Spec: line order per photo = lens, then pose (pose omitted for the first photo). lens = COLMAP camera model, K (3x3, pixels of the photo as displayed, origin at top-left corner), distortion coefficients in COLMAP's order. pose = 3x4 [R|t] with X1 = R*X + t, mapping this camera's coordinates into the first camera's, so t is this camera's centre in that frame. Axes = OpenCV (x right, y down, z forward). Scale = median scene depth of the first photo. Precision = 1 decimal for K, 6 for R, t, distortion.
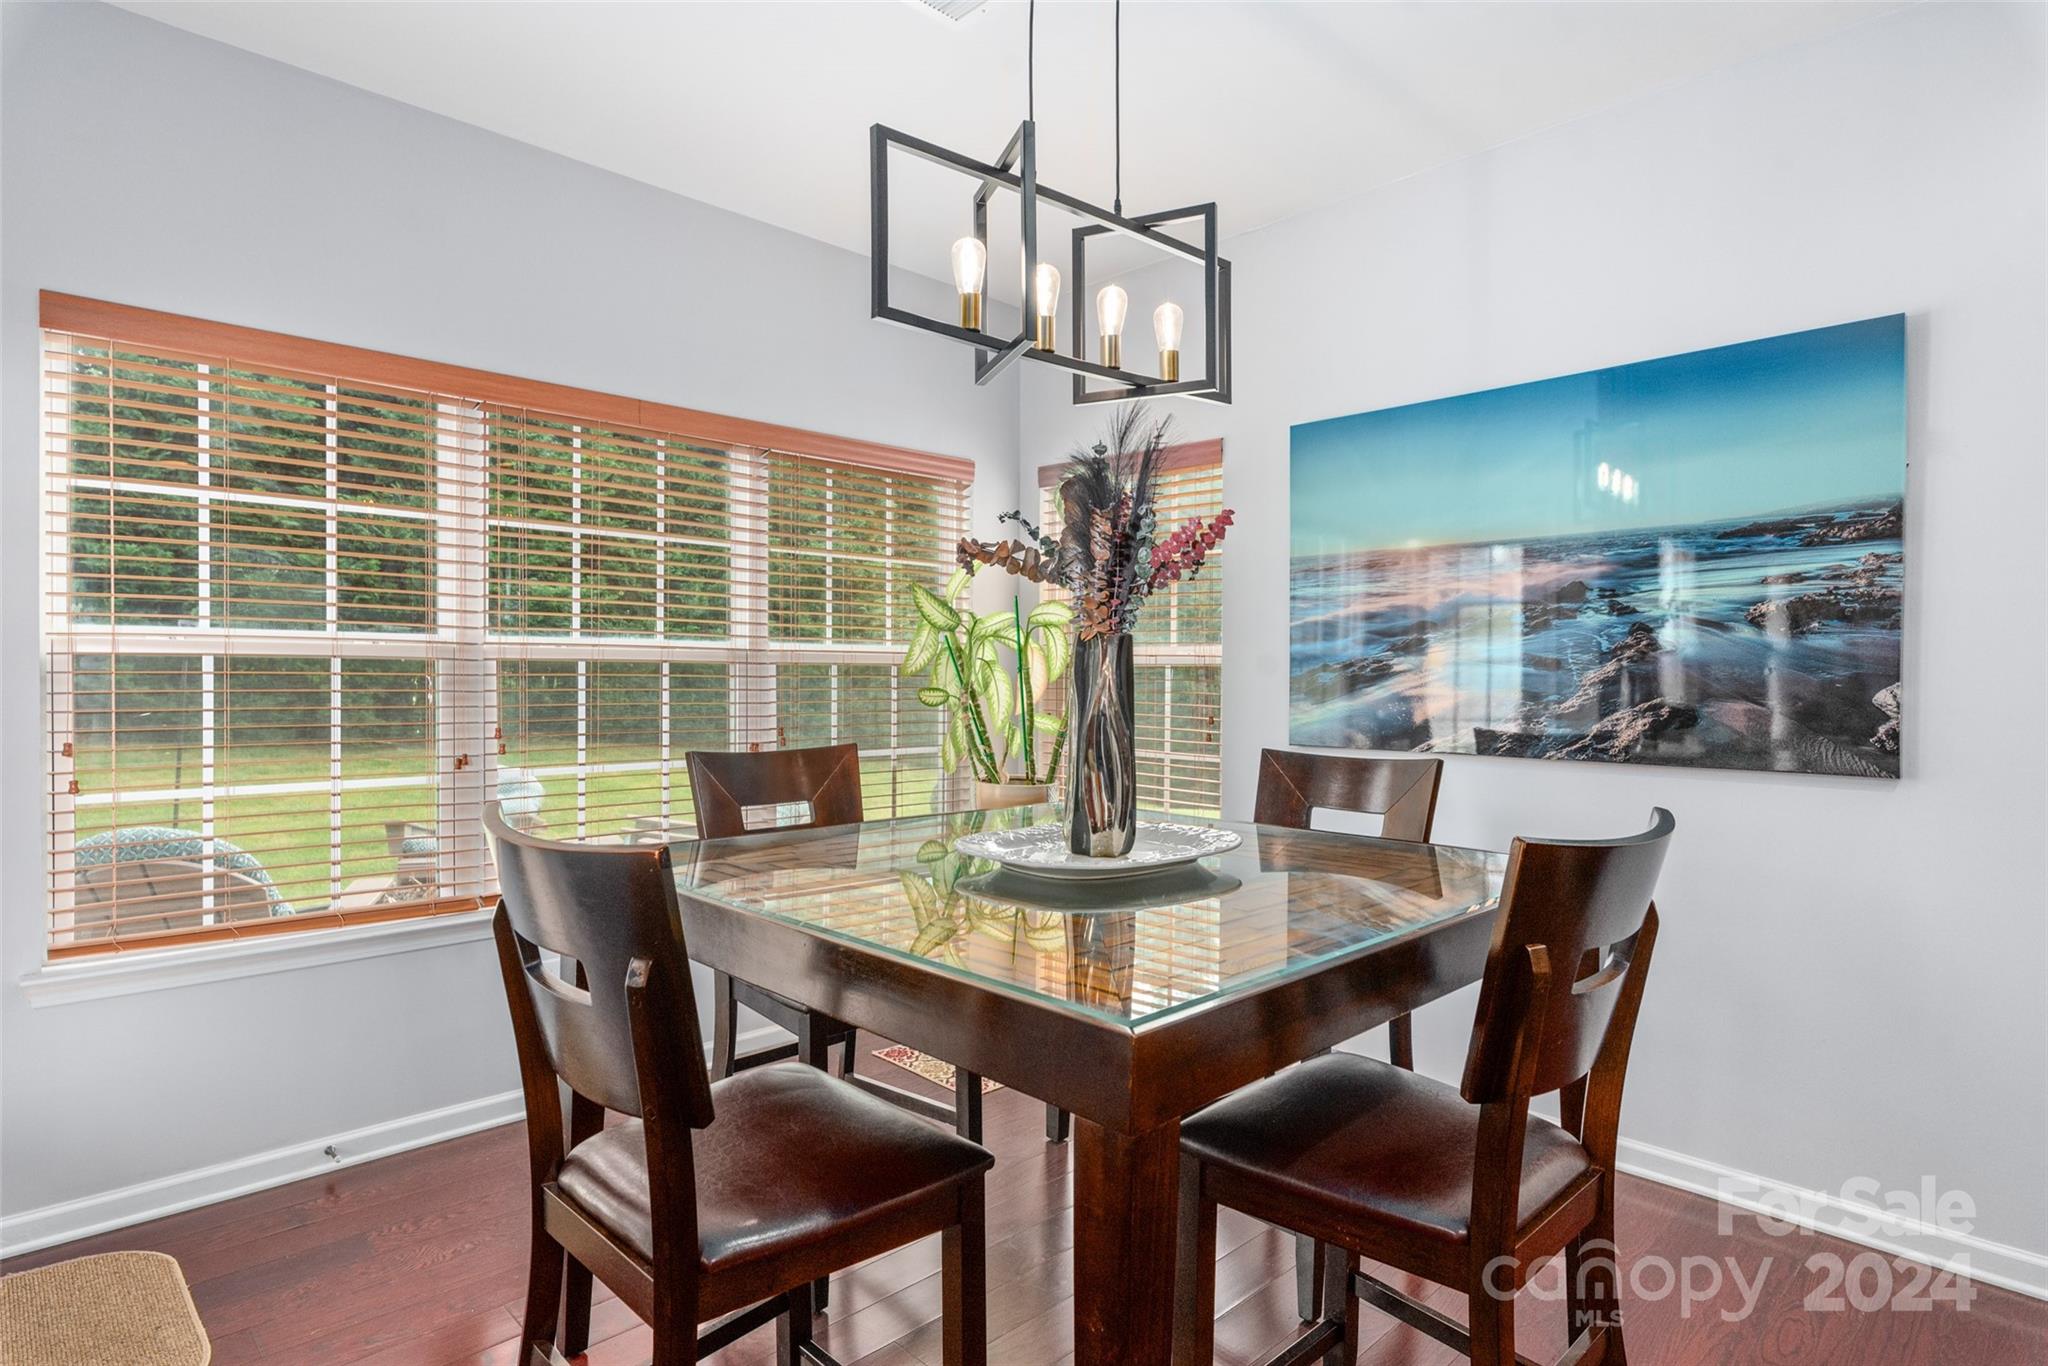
lens RADIAL K [[1074.2, 0, 1027.7], [0, 1074.2, 671.6], [0, 0, 1]] dist [0.002352, -0.000535]
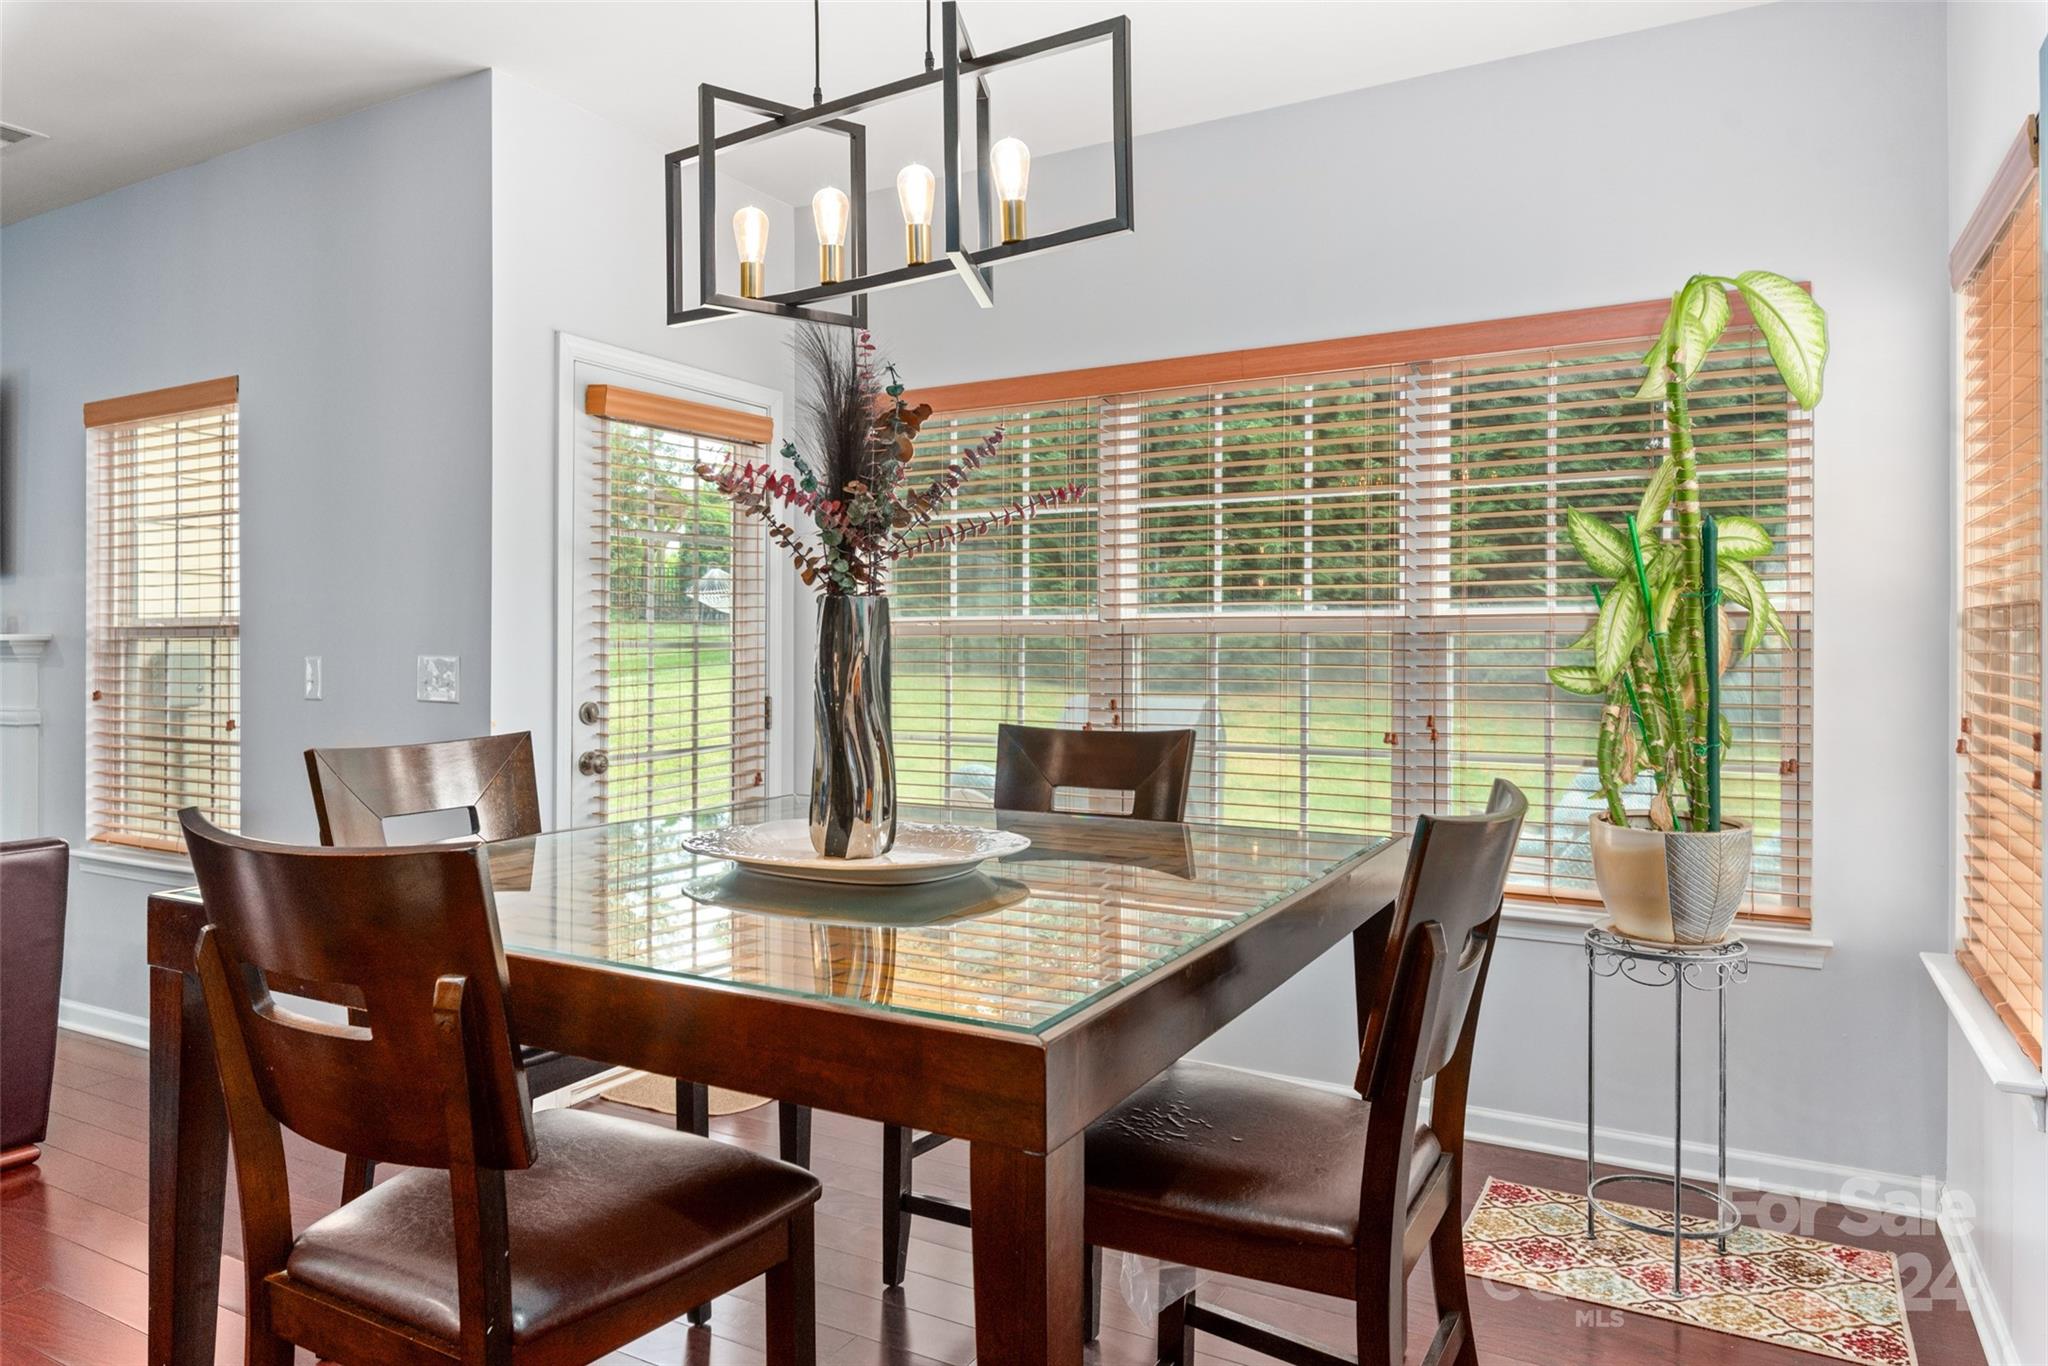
lens RADIAL K [[1285.5, 0, 1033.0], [0, 1285.5, 652.2], [0, 0, 1]] dist [0.022280, -0.000558]
pose [[0.279904, 0.000068, -0.960028, 0.907390], [0.003639, 0.999993, 0.001131, 0.004905], [0.960021, -0.003810, 0.279902, 0.715734]]
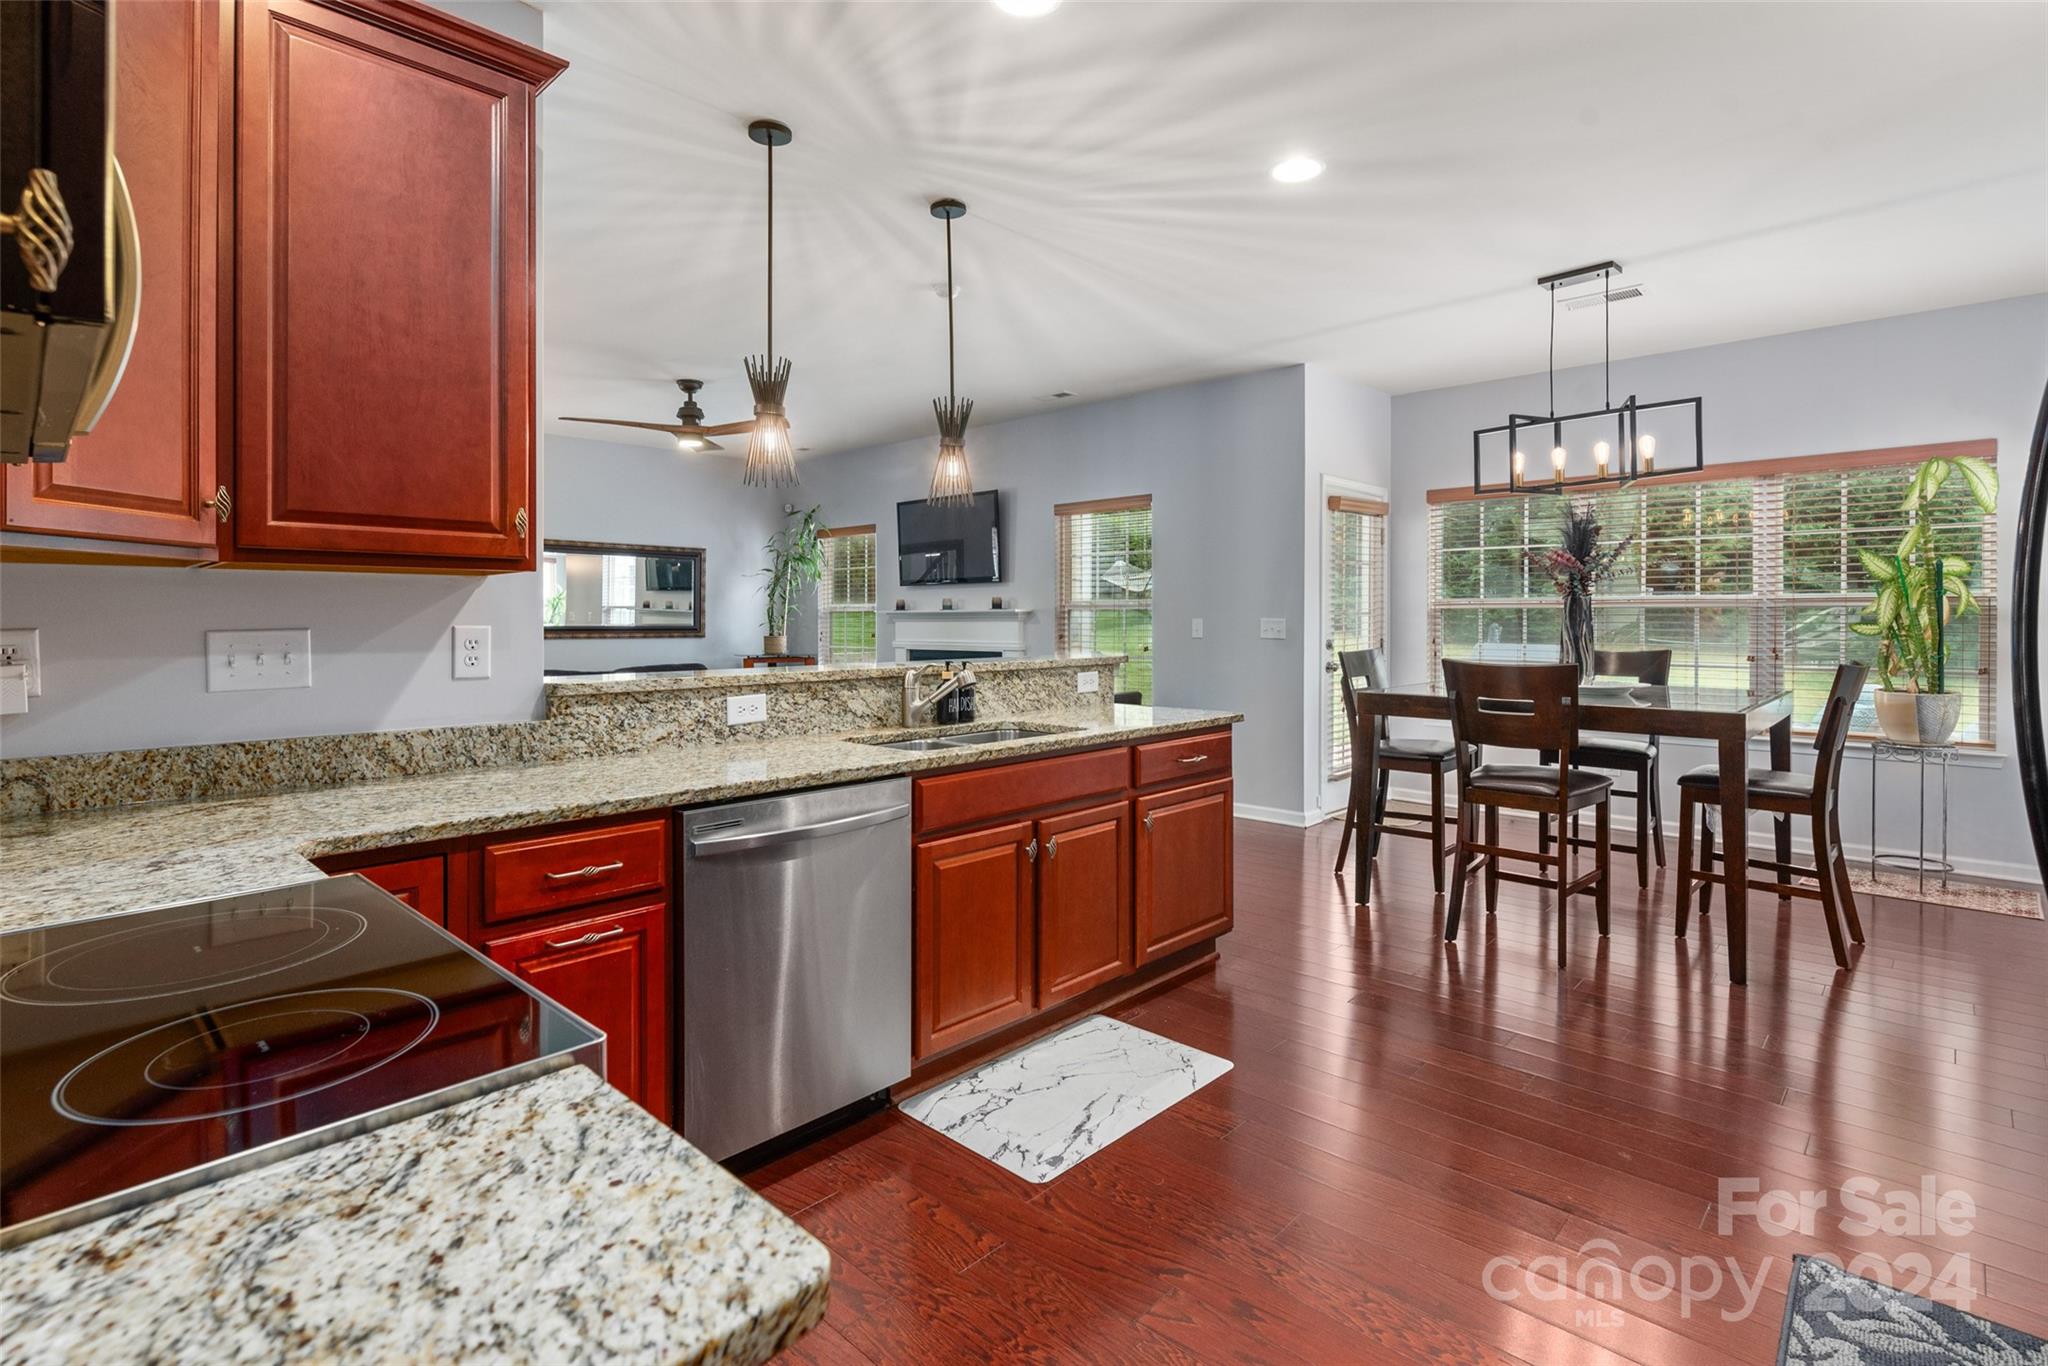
lens RADIAL K [[984.2, 0, 1025.5], [0, 984.2, 620.4], [0, 0, 1]] dist [0.000152, 0.000450]
pose [[0.025342, 0.000130, -0.999679, 1.865367], [0.003646, 0.999993, 0.000223, 0.010829], [0.999672, -0.003651, 0.025341, -0.233116]]
